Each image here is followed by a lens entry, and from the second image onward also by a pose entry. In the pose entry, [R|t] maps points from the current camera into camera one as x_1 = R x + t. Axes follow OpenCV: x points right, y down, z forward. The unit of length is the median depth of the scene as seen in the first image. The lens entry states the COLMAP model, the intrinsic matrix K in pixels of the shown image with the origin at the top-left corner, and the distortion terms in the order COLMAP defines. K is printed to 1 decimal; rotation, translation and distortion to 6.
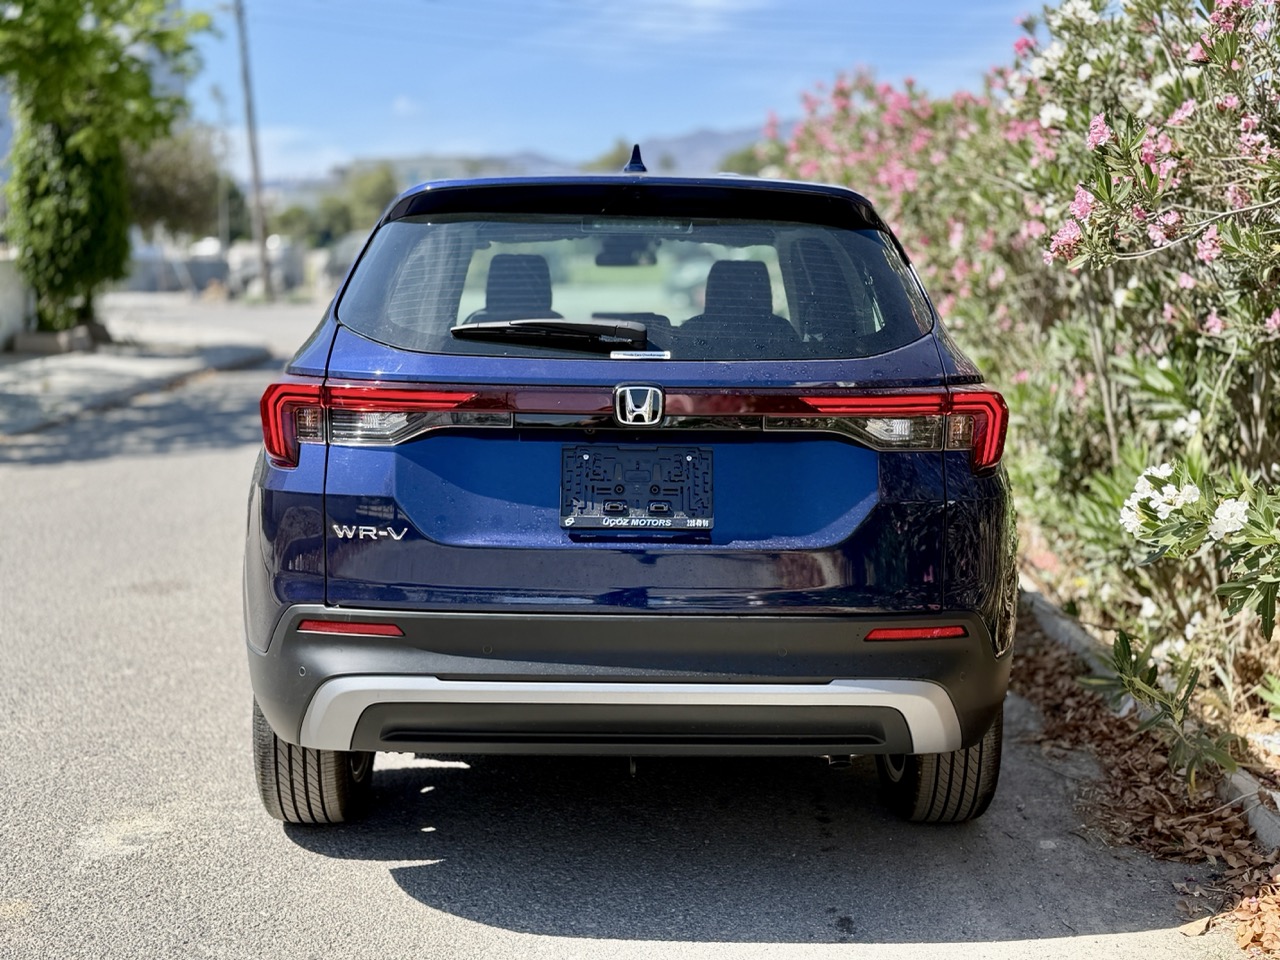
lens RADIAL K [[1594.1, 0, 640.0], [0, 1594.1, 480.0], [0, 0, 1]] dist [0.127877, -0.012579]
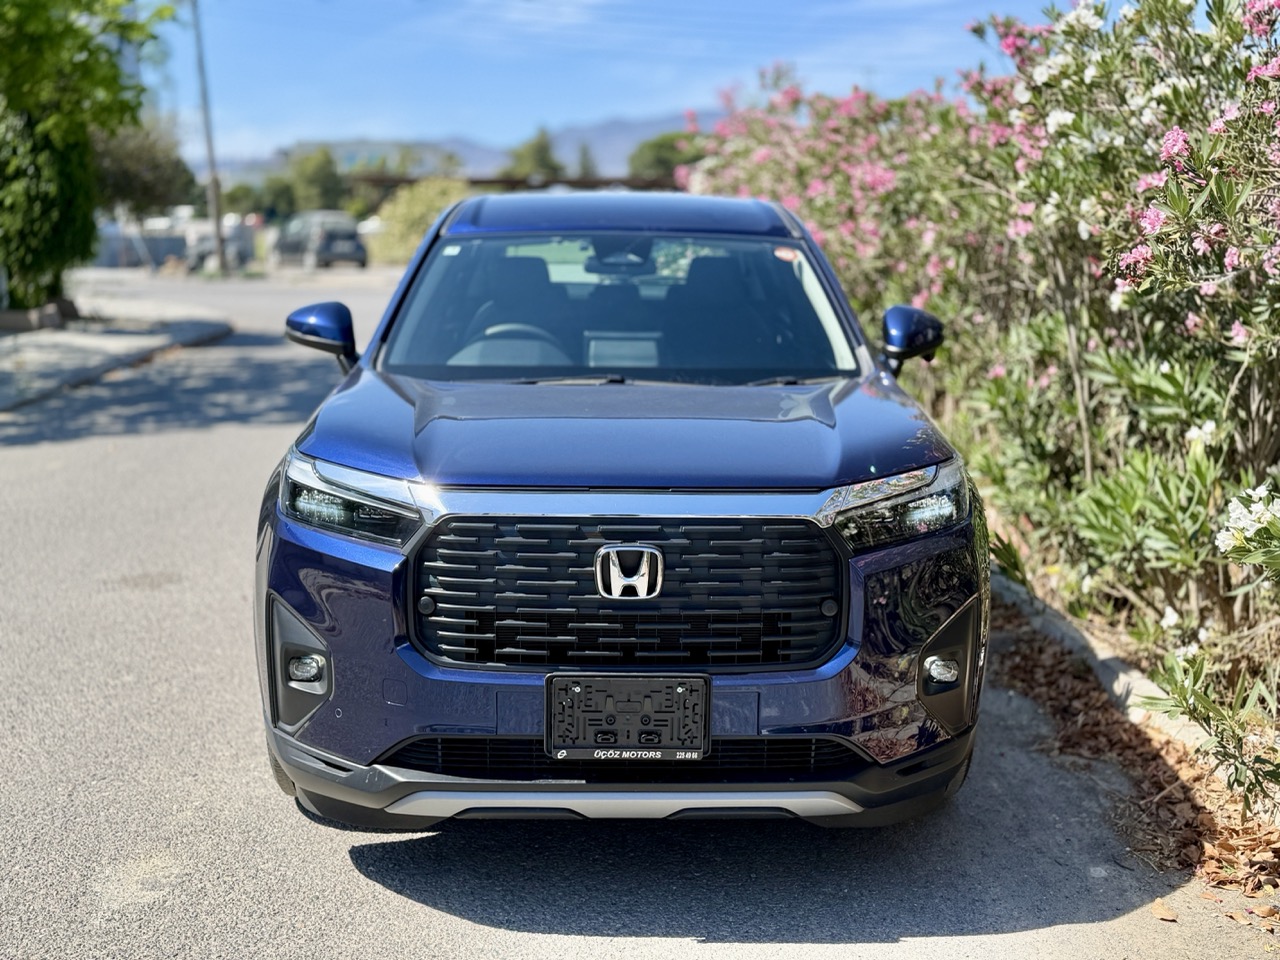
lens RADIAL K [[1434.1, 0, 640.0], [0, 1434.1, 480.0], [0, 0, 1]] dist [0.079779, -0.029844]
pose [[0.998341, -0.002881, 0.057505, -0.053160], [0.001075, 0.999506, 0.031422, -0.028455], [-0.057567, -0.031308, 0.997851, 0.099652]]
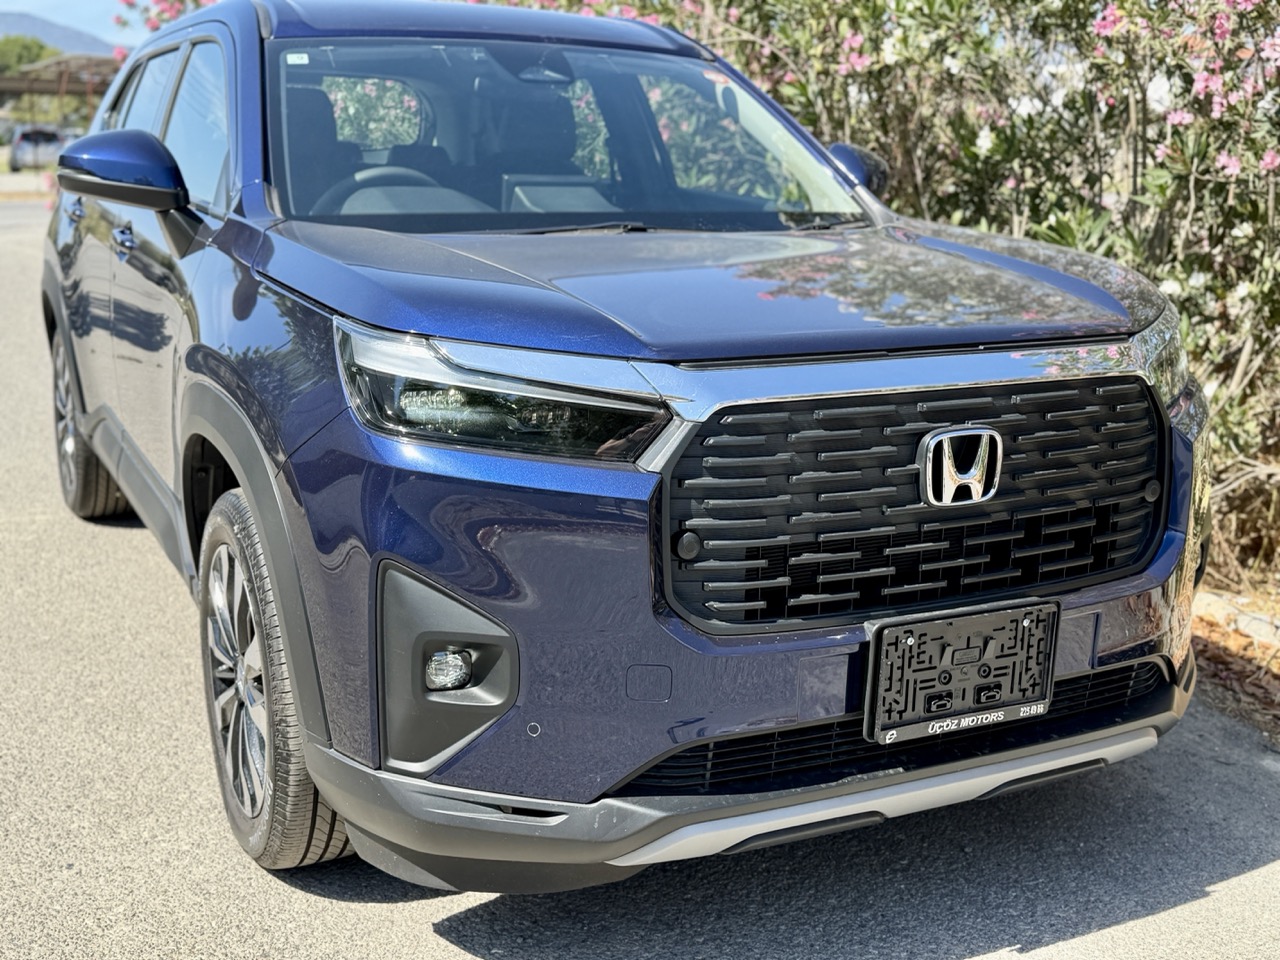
lens RADIAL K [[1434.1, 0, 640.0], [0, 1434.1, 480.0], [0, 0, 1]] dist [0.079779, -0.029844]
pose [[0.882526, -0.099771, 0.459559, -0.272959], [0.059718, 0.993100, 0.100922, -0.016885], [-0.466457, -0.061622, 0.882395, 0.338040]]
